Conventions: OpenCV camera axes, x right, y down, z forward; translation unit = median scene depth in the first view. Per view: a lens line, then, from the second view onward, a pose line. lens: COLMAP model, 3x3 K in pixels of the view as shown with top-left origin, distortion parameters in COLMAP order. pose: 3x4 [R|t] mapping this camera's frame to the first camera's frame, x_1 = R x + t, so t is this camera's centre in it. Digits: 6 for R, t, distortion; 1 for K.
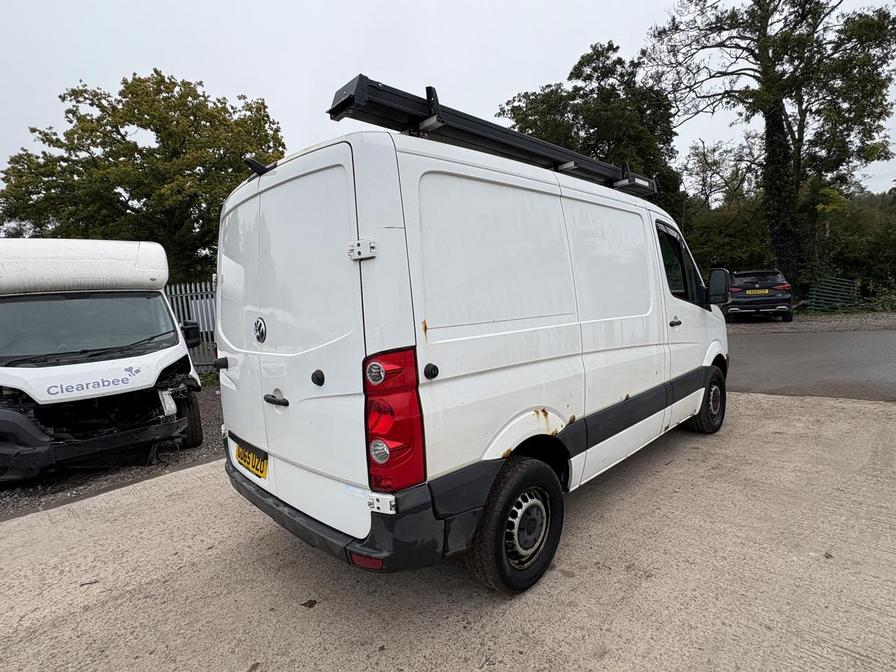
lens RADIAL K [[461.4, 0, 448.0], [0, 461.4, 332.5], [0, 0, 1]] dist [0.002121, -0.001900]
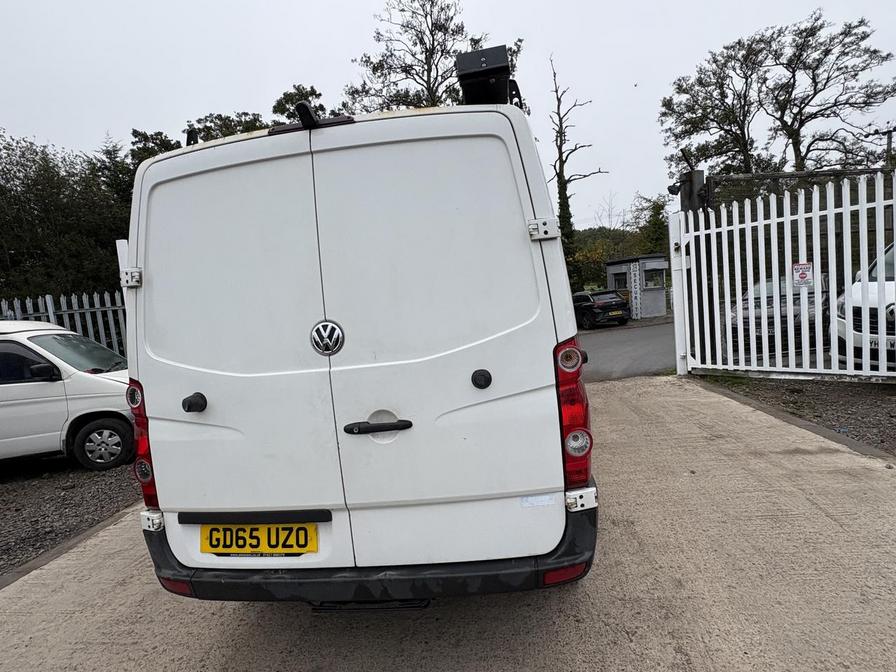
lens RADIAL K [[461.4, 0, 449.9], [0, 461.4, 336.7], [0, 0, 1]] dist [0.002121, -0.001900]
pose [[0.779049, -0.052708, 0.624743, -0.104850], [0.098151, 0.994427, -0.038496, 0.005960], [-0.619232, 0.091309, 0.779881, 0.046746]]
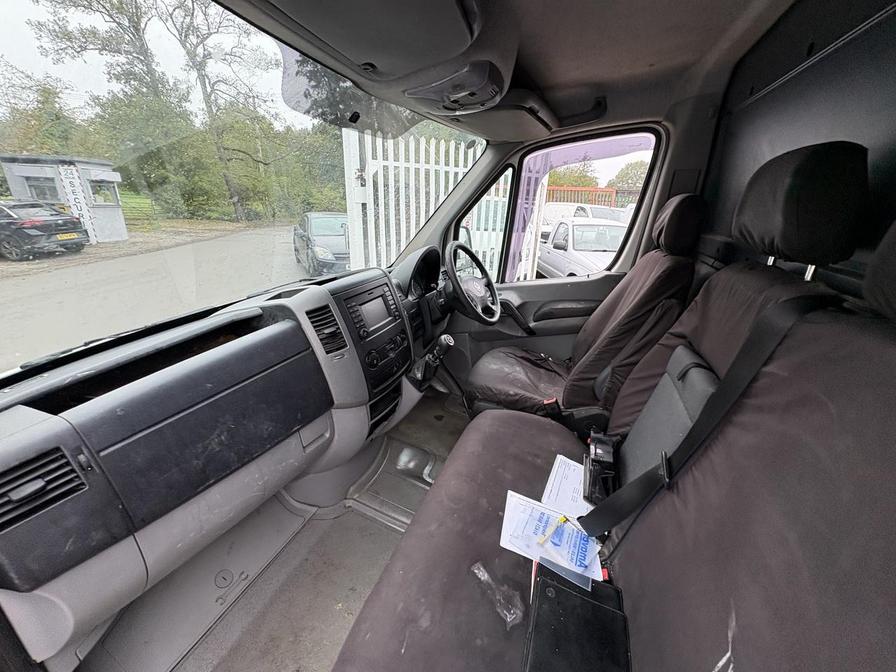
lens RADIAL K [[356.0, 0, 448.4], [0, 356.0, 333.5], [0, 0, 1]] dist [0.002517, -0.001172]
pose [[-0.419077, -0.260924, 0.869651, 0.032783], [0.081516, 0.943137, 0.322254, -0.041040], [-0.904284, 0.205940, -0.373978, 0.323356]]
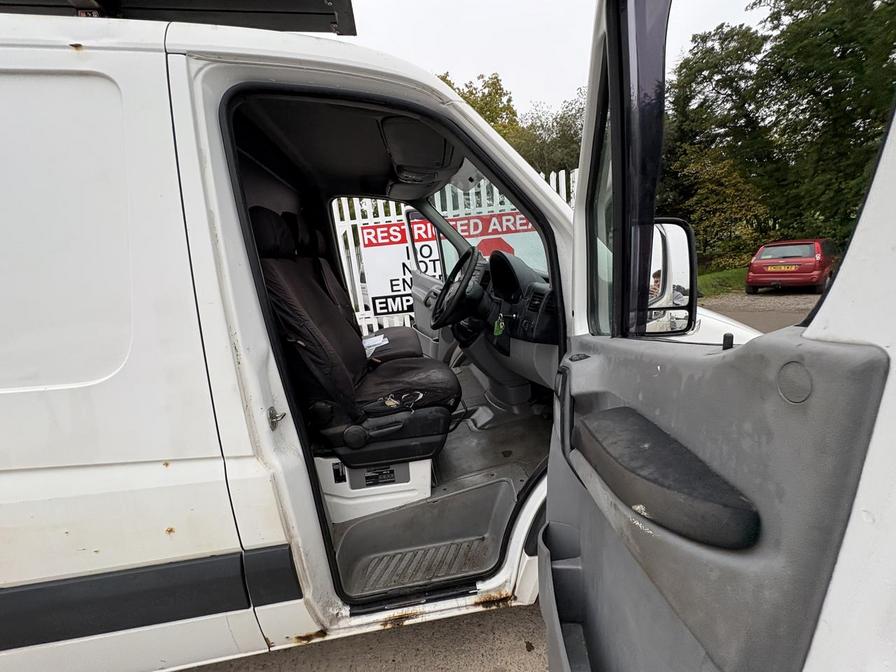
lens RADIAL K [[356.0, 0, 446.3], [0, 356.0, 338.8], [0, 0, 1]] dist [0.002517, -0.001172]
pose [[0.805516, 0.134313, -0.577151, 0.170061], [-0.028157, 0.981549, 0.189126, -0.027874], [0.591904, -0.136093, 0.794435, 0.202435]]
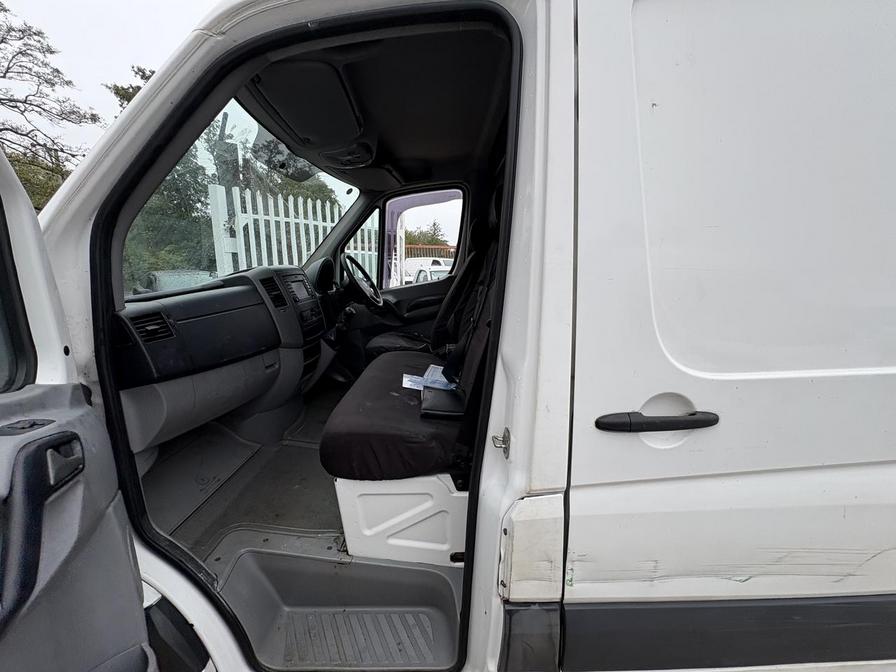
lens RADIAL K [[356.0, 0, 447.2], [0, 356.0, 336.1], [0, 0, 1]] dist [0.002517, -0.001172]
pose [[-0.711929, -0.070637, 0.698690, -0.002019], [0.107409, 0.972269, 0.207740, -0.027575], [-0.693989, 0.222942, -0.684599, 0.352903]]
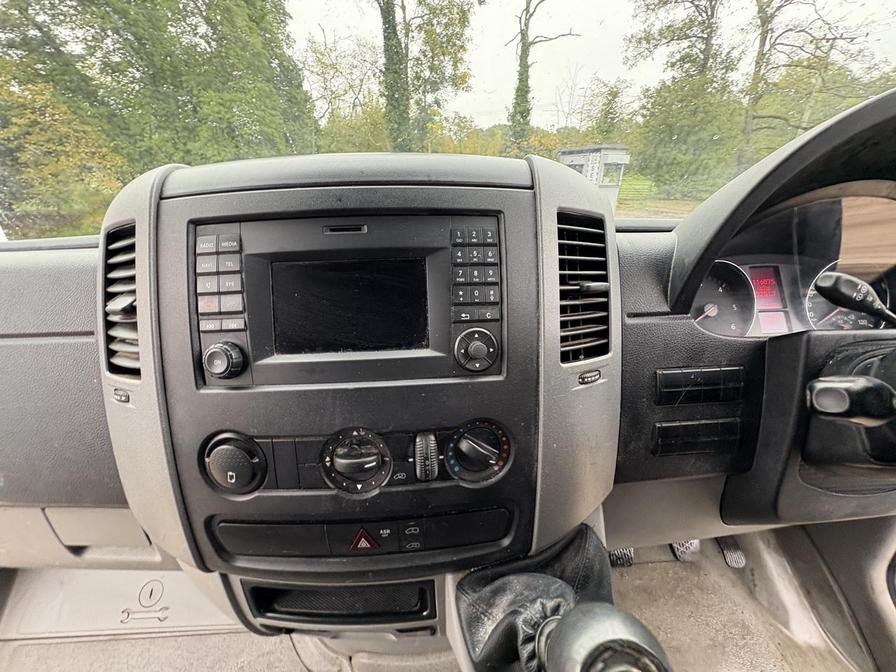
lens RADIAL K [[356.0, 0, 447.8], [0, 356.0, 335.5], [0, 0, 1]] dist [0.002517, -0.001172]
pose [[0.676351, -0.235787, 0.697821, 0.092237], [0.034865, 0.956566, 0.289422, -0.026356], [-0.735754, -0.171421, 0.655196, 0.294760]]
